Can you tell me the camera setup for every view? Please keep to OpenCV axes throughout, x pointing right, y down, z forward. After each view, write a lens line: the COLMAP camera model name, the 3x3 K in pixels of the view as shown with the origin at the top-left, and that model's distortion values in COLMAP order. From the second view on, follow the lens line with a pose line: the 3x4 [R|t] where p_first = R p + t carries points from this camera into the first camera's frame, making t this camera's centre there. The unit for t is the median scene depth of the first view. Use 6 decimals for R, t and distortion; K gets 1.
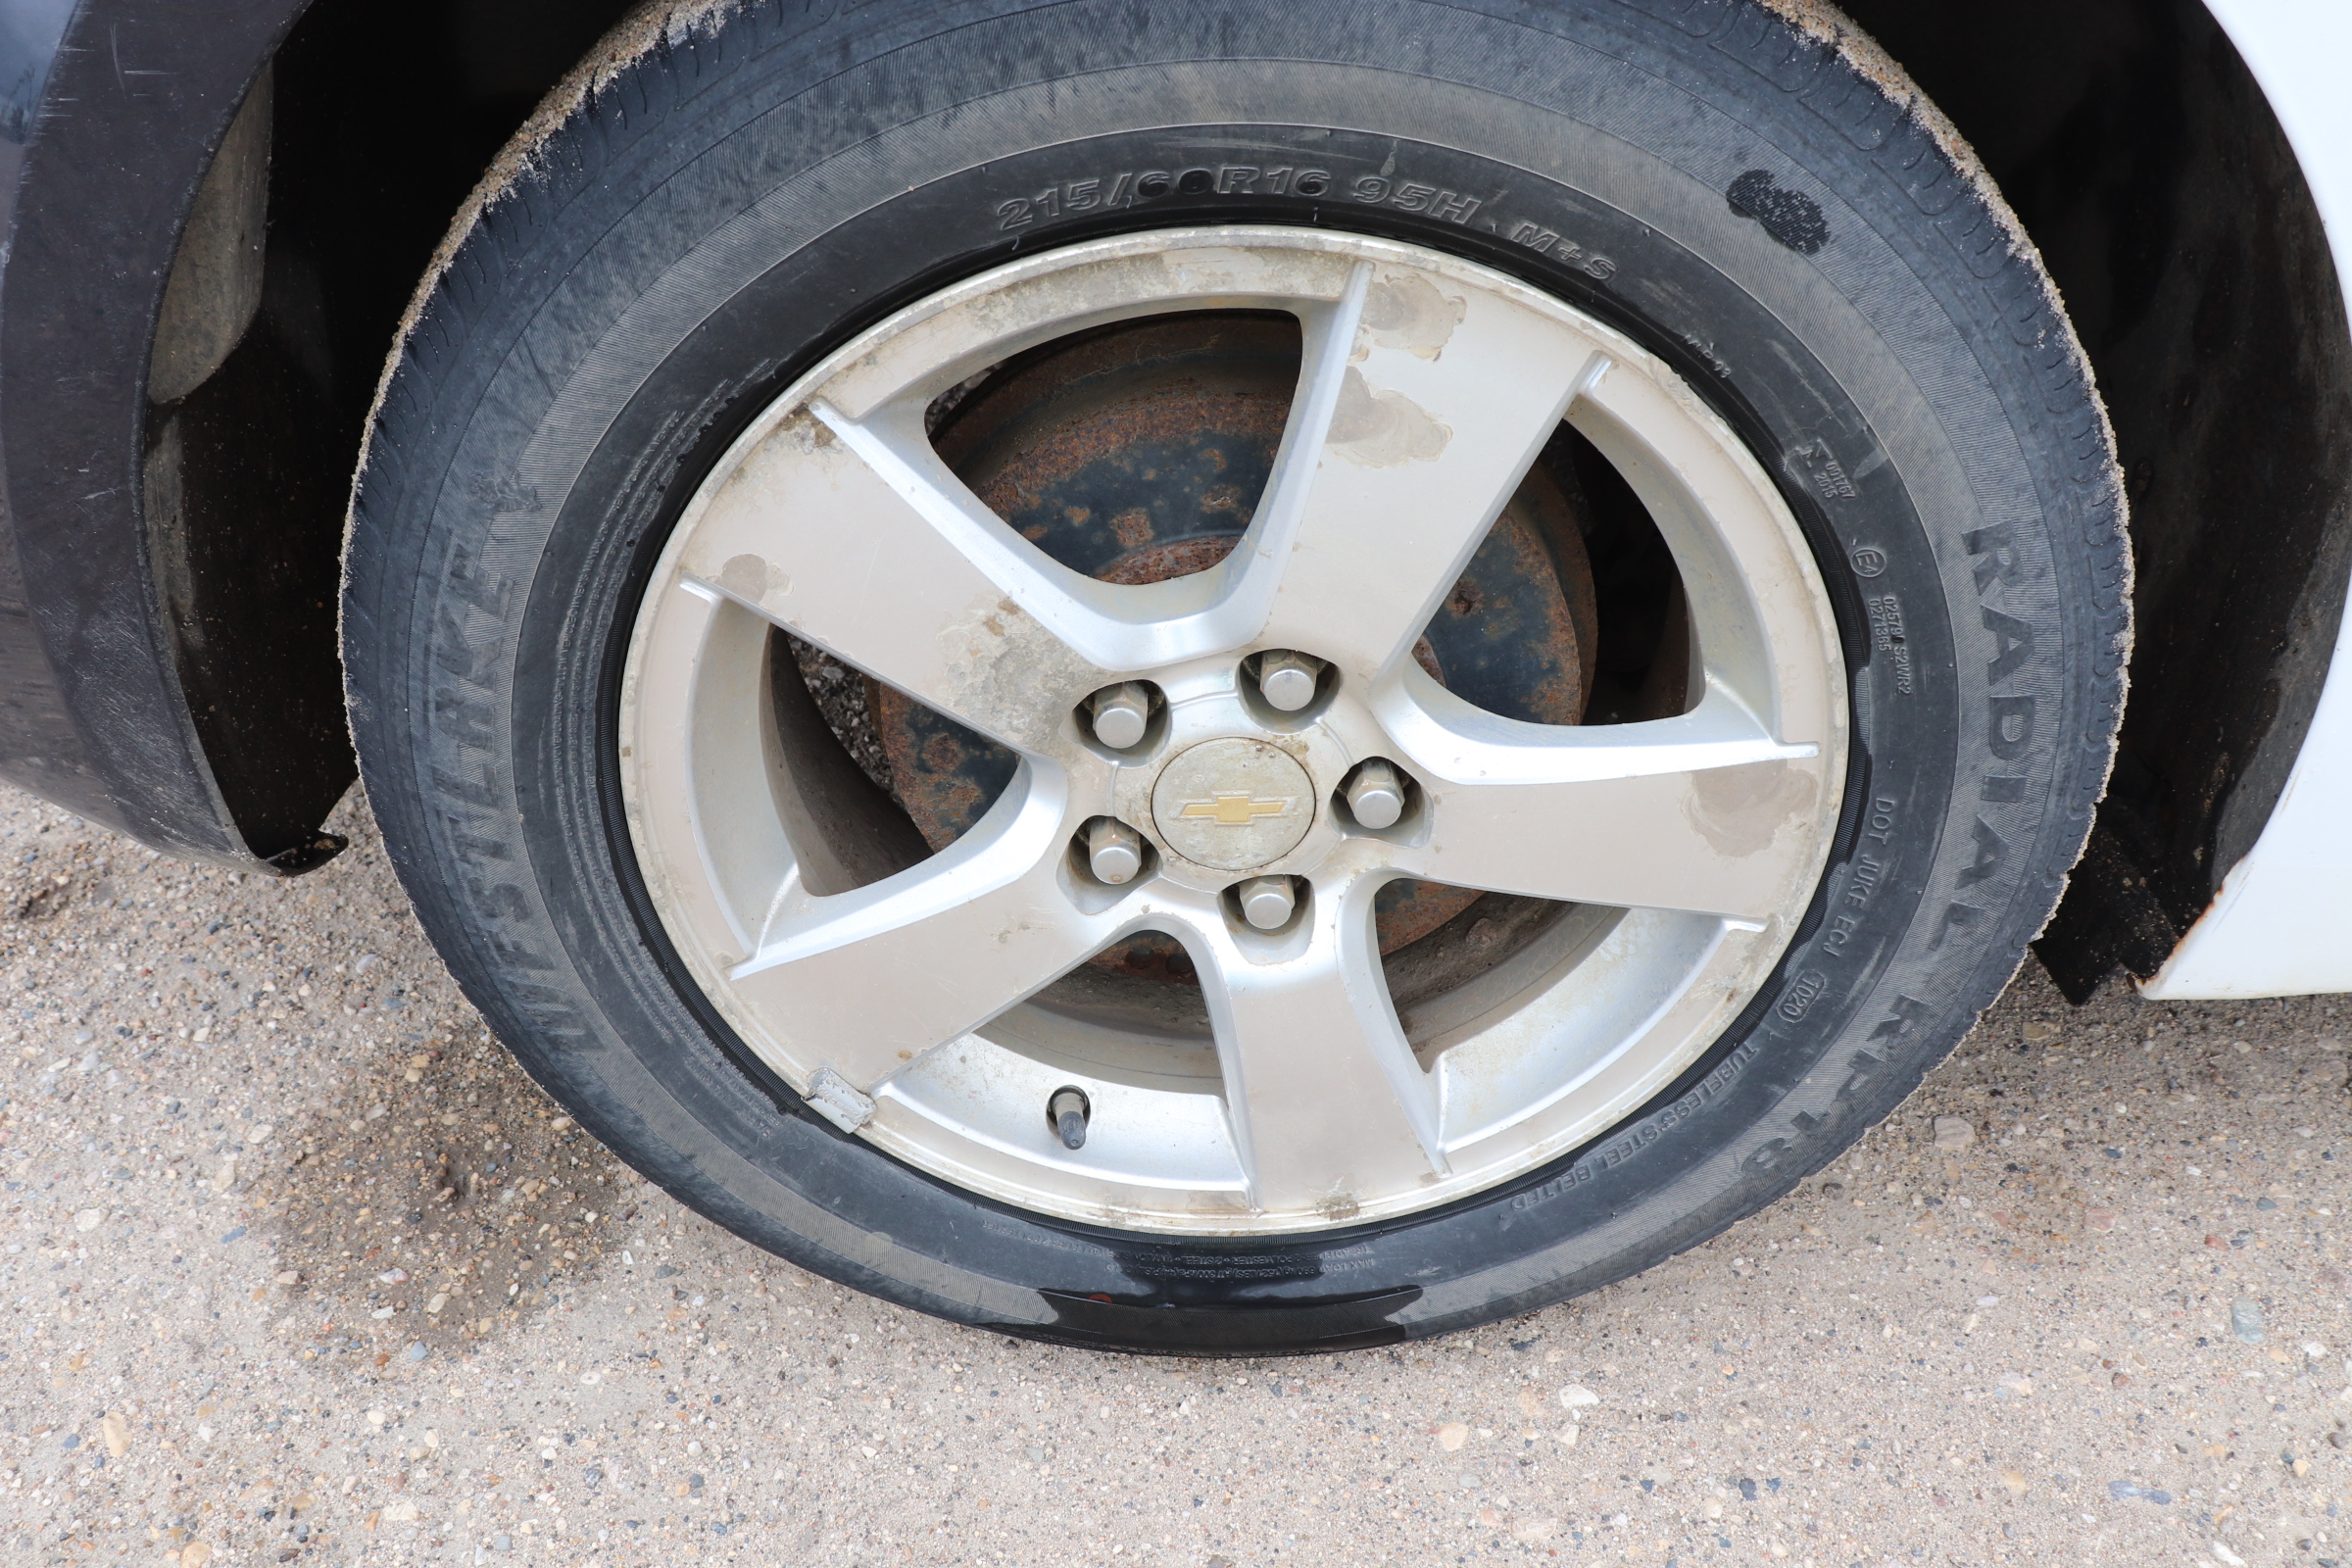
lens RADIAL K [[1936.8, 0, 1176.0], [0, 1936.8, 784.0], [0, 0, 1]] dist [-0.171341, 0.150429]
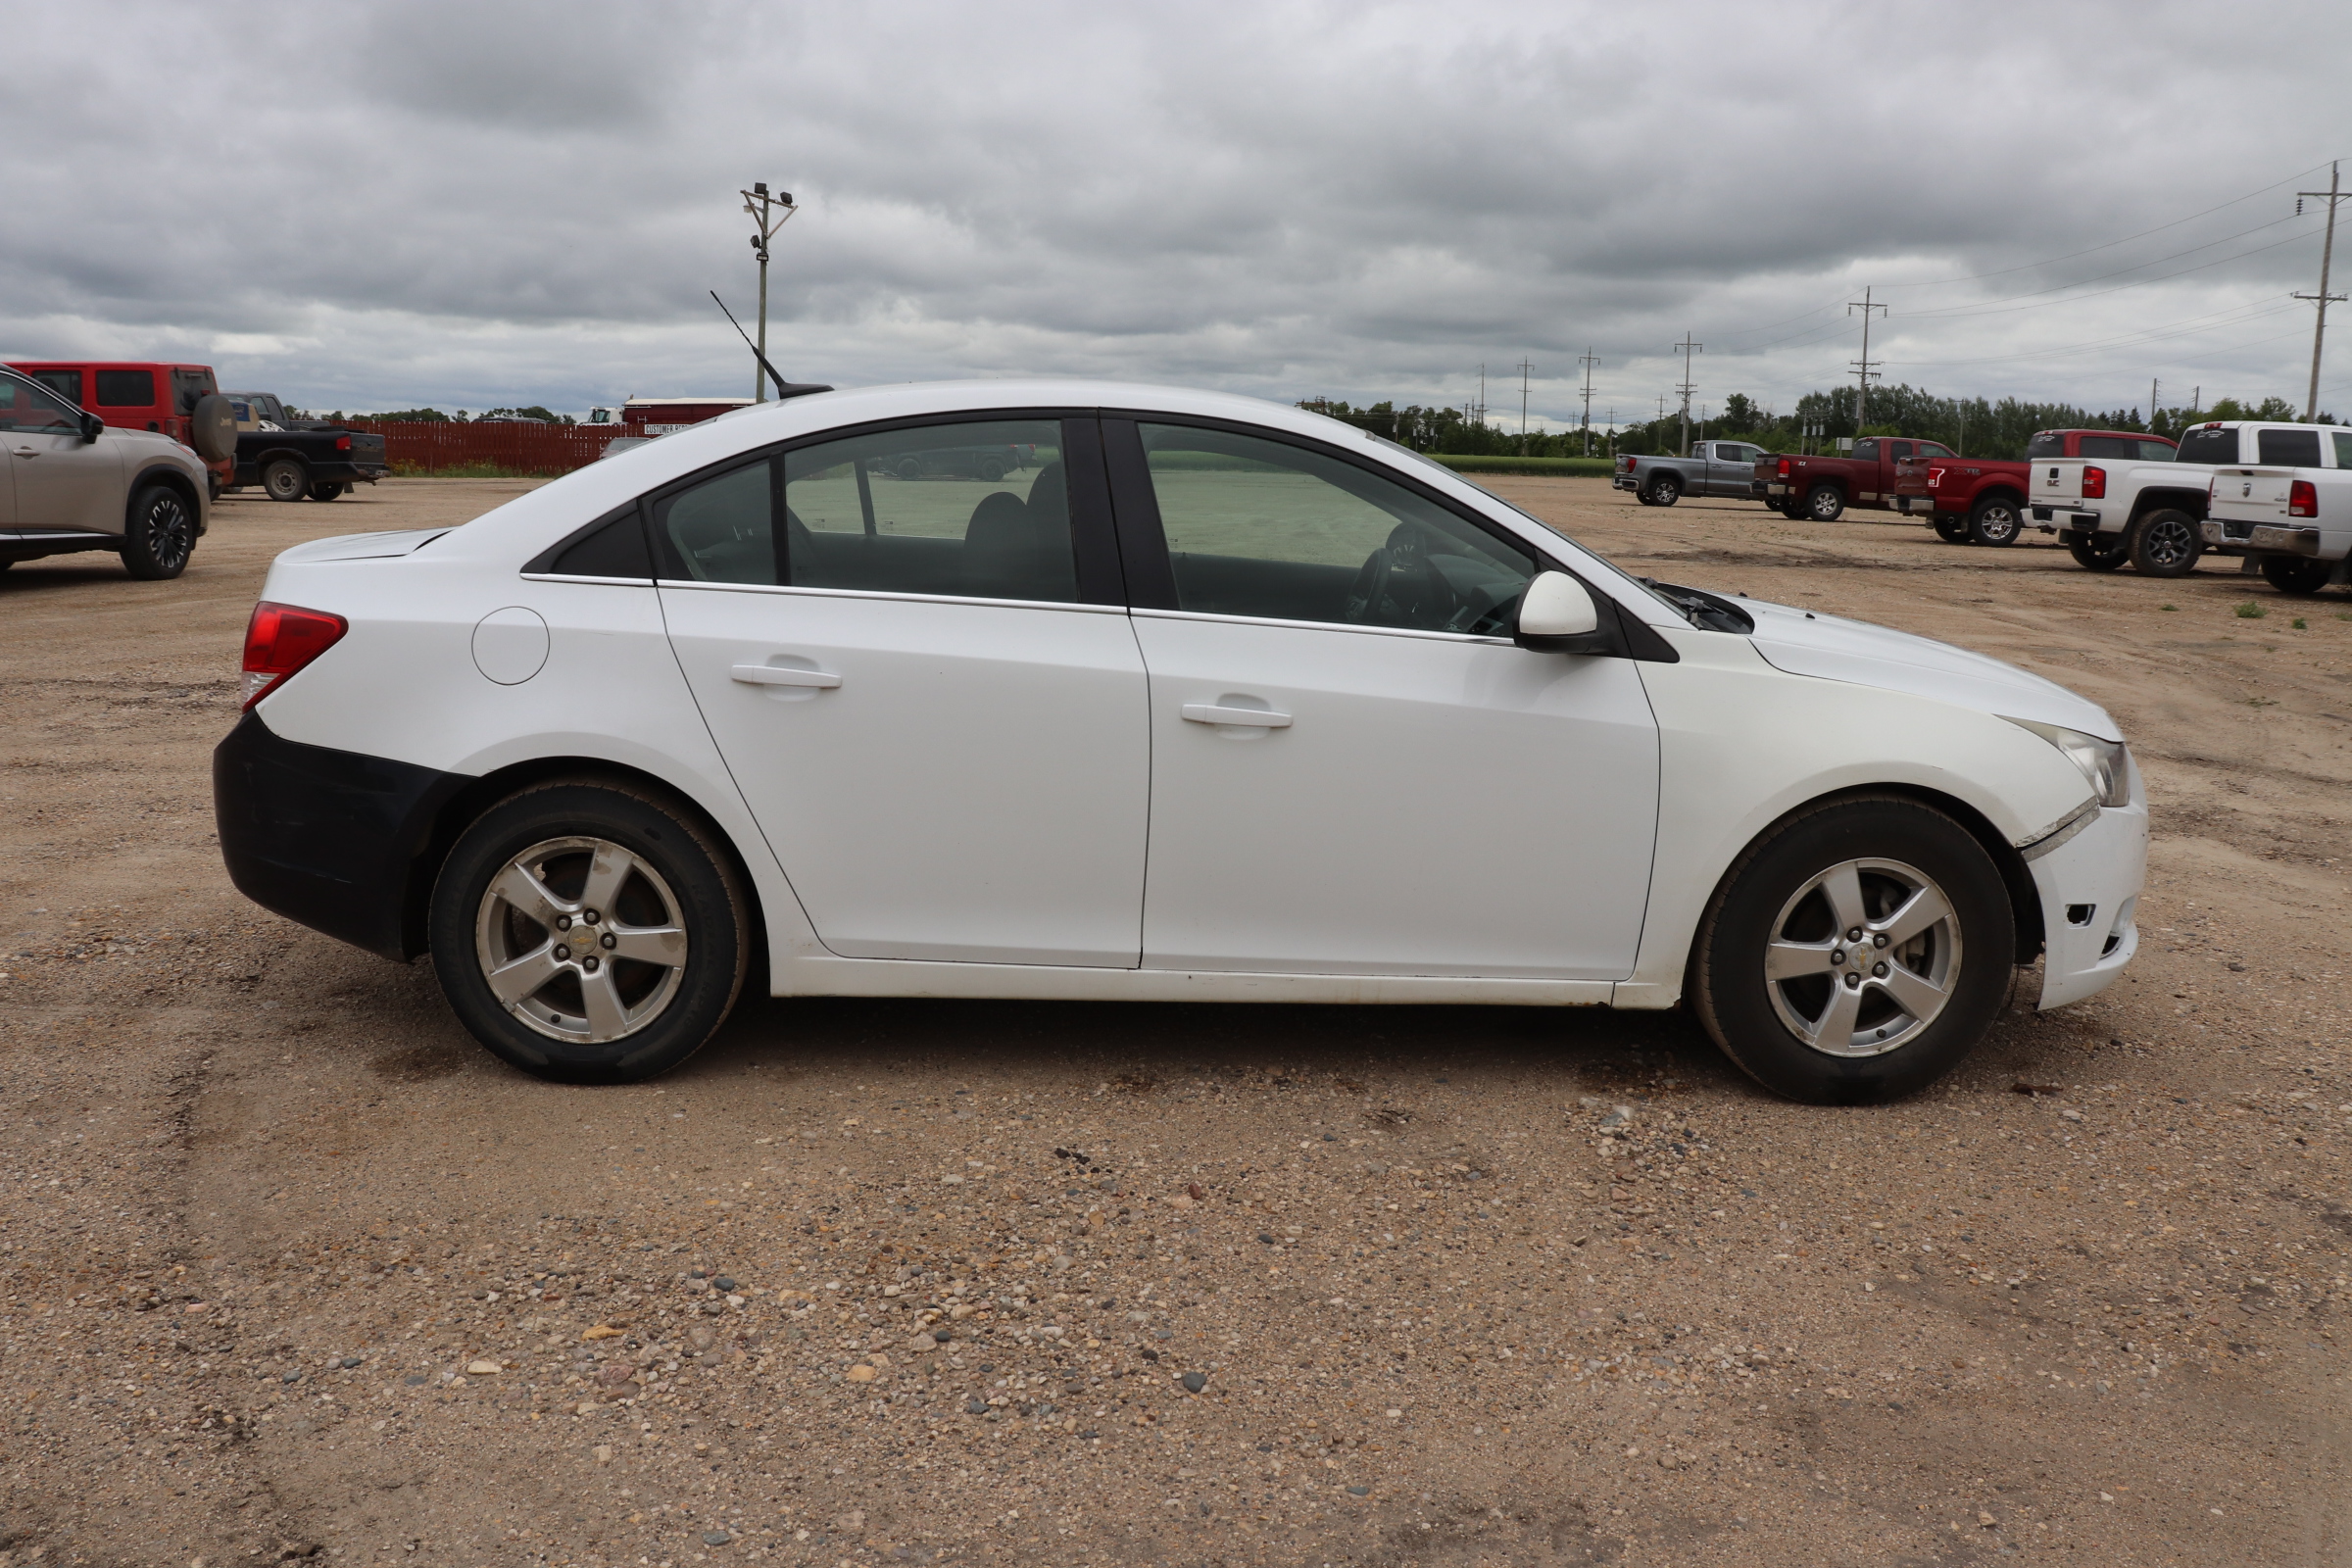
lens RADIAL K [[1936.8, 0, 1176.0], [0, 1936.8, 784.0], [0, 0, 1]] dist [-0.171341, 0.150429]
pose [[0.999091, 0.023223, 0.035758, 1.550502], [-0.005104, 0.897765, -0.440444, 2.043195], [-0.042331, 0.439861, 0.897067, -4.266680]]
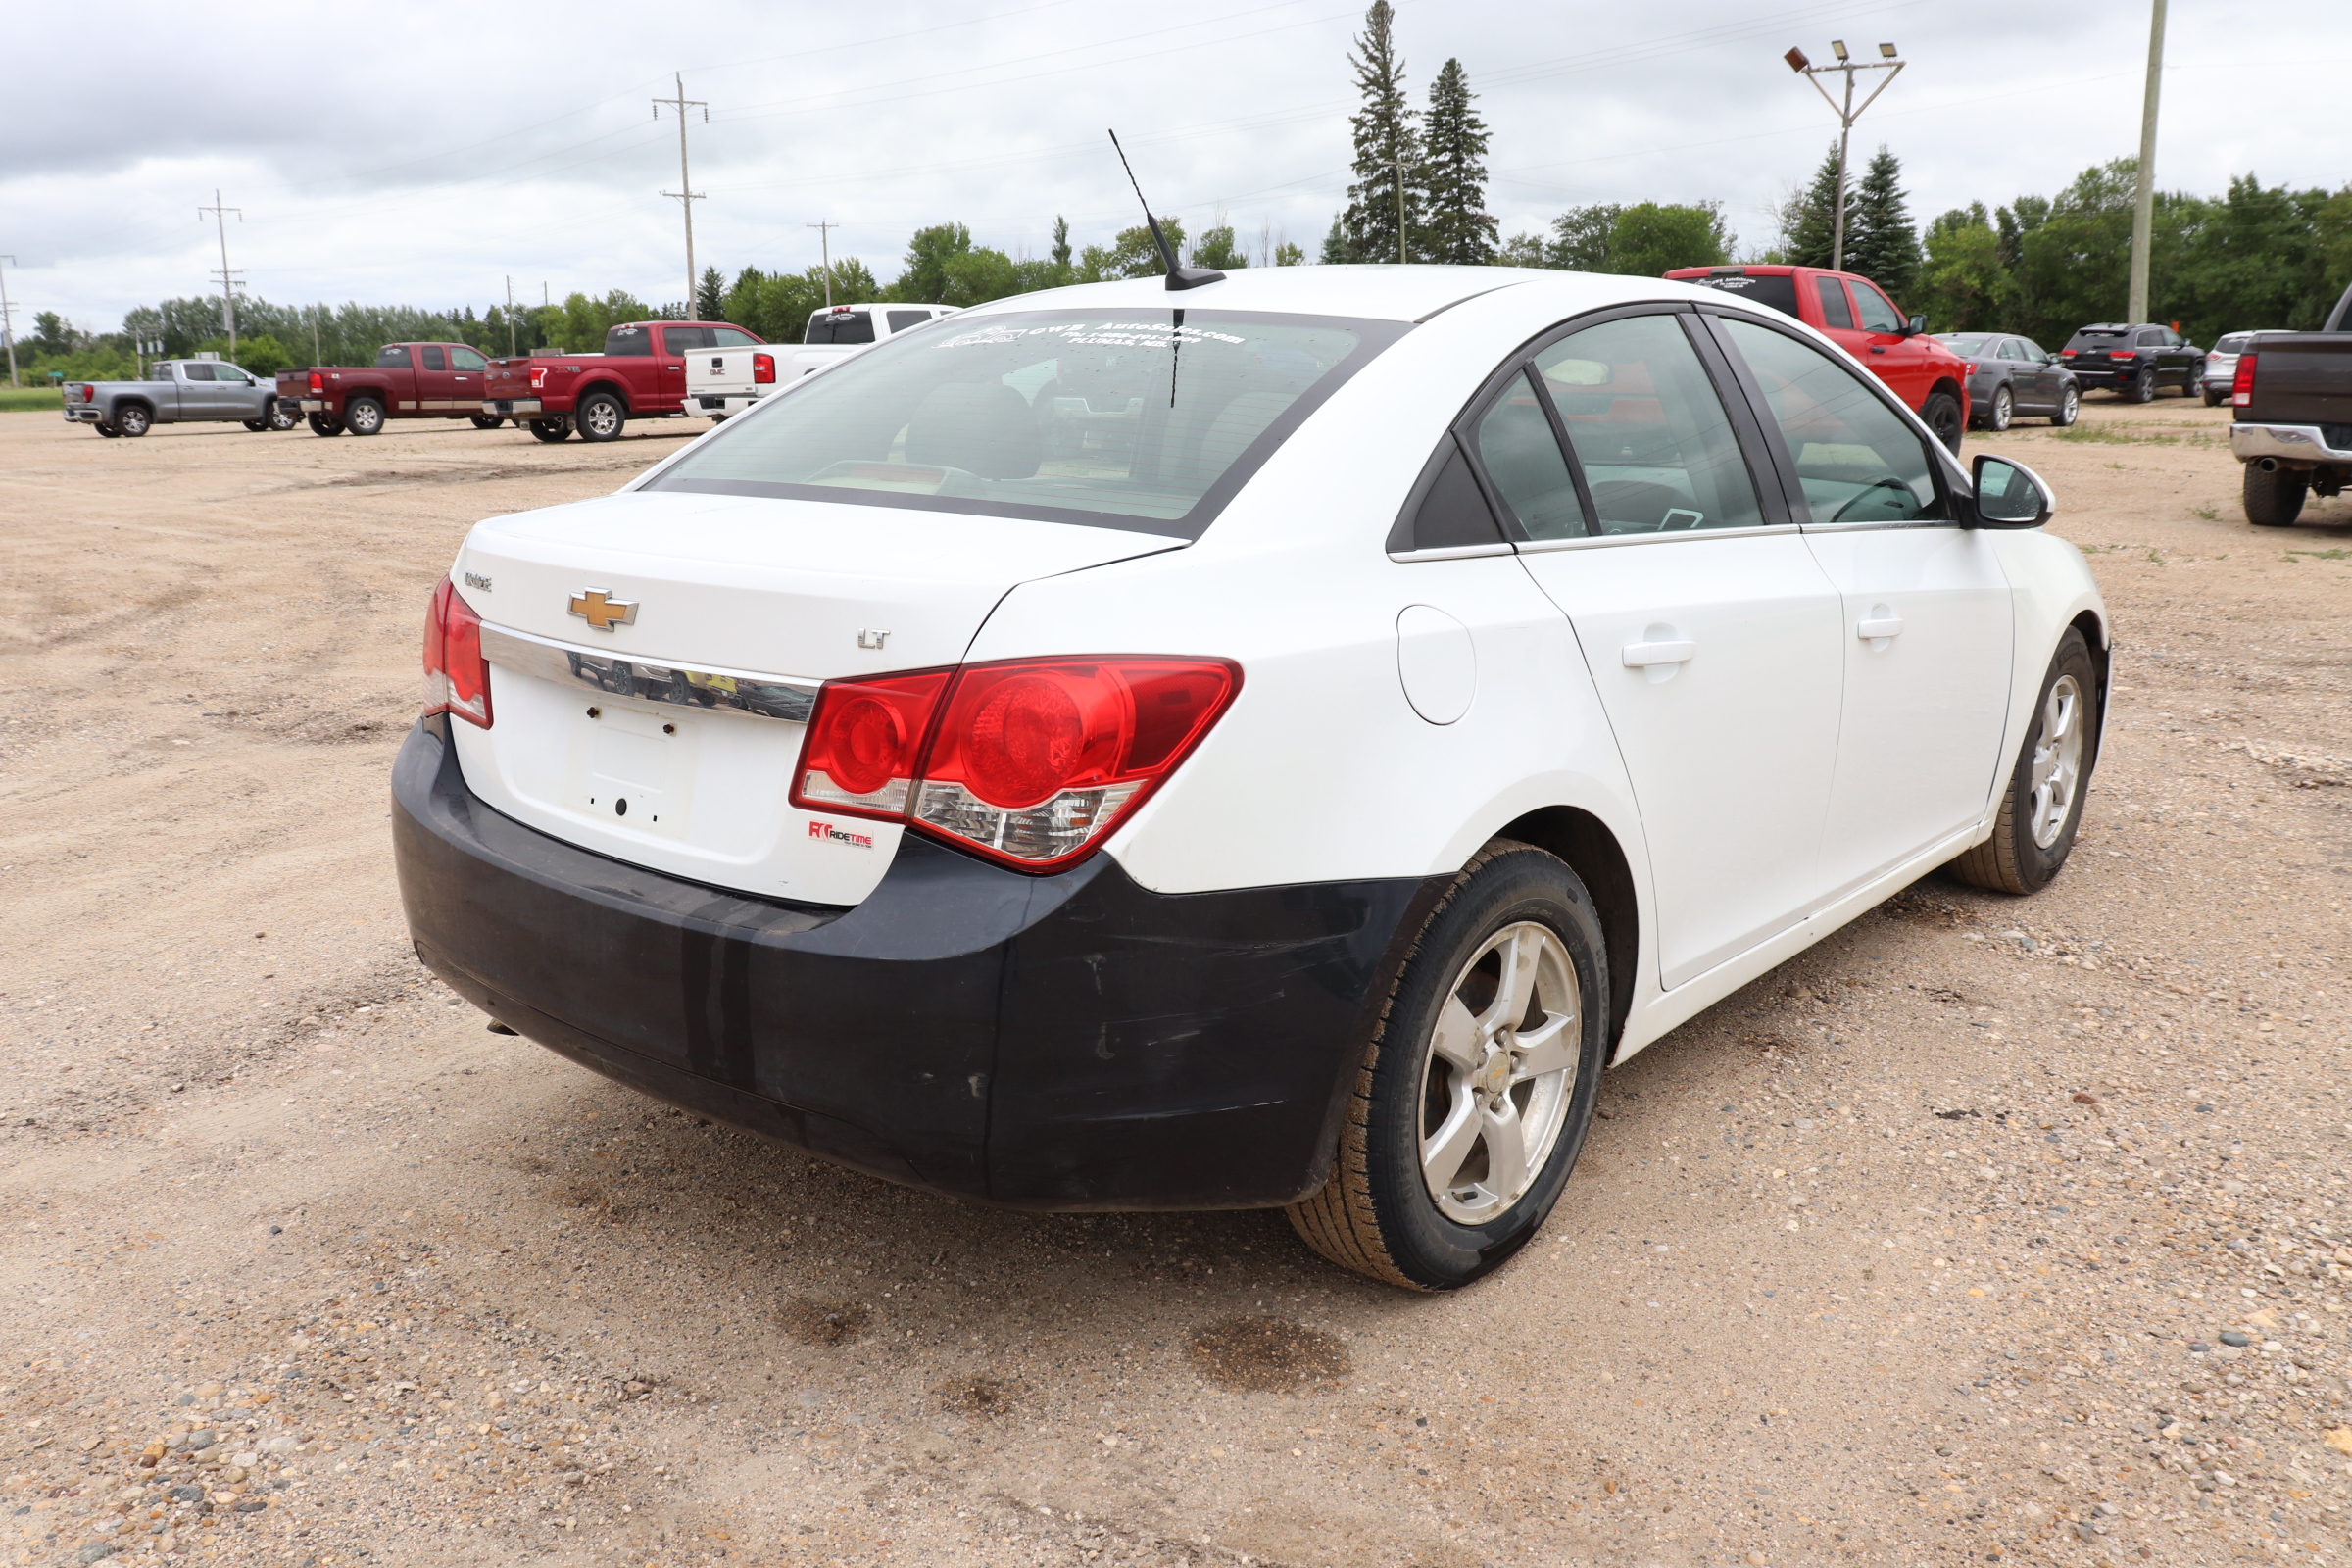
lens RADIAL K [[1931.5, 0, 1176.0], [0, 1931.5, 784.0], [0, 0, 1]] dist [-0.175901, 0.154535]
pose [[0.652949, -0.168167, 0.738497, -3.151708], [0.454455, 0.867006, -0.204380, 0.001821], [-0.605911, 0.469063, 0.642535, -1.371254]]
